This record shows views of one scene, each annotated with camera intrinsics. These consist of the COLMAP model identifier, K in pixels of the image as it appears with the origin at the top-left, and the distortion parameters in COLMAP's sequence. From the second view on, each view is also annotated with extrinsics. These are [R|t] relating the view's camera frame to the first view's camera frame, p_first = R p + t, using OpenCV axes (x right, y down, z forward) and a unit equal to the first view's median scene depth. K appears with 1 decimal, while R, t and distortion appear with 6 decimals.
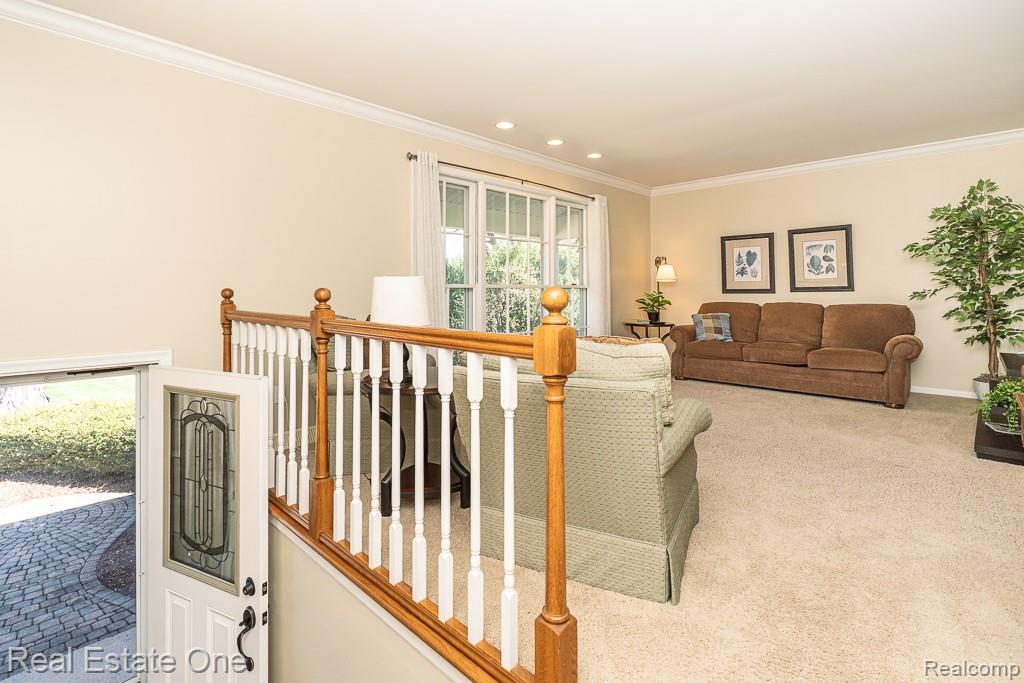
lens RADIAL K [[473.1, 0, 510.2], [0, 473.1, 276.7], [0, 0, 1]] dist [0.001410, 0.001375]
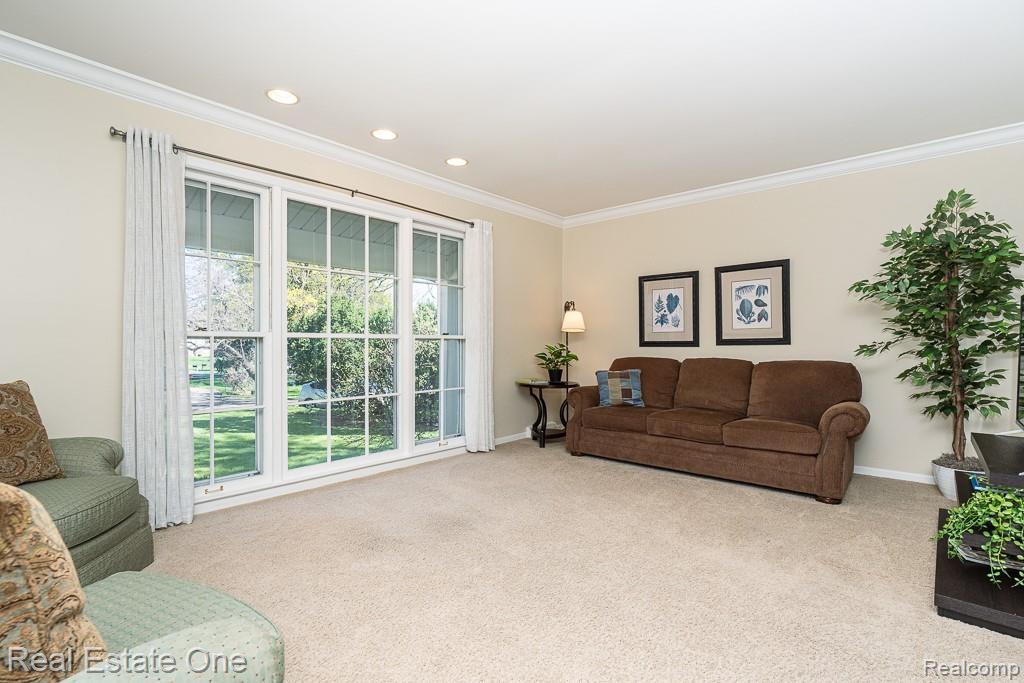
lens RADIAL K [[473.1, 0, 508.7], [0, 473.1, 344.5], [0, 0, 1]] dist [0.001410, 0.001375]
pose [[0.998887, 0.003196, 0.047067, 0.226128], [-0.004772, 0.999430, 0.033410, 0.006899], [-0.046933, -0.033598, 0.998333, 0.241079]]
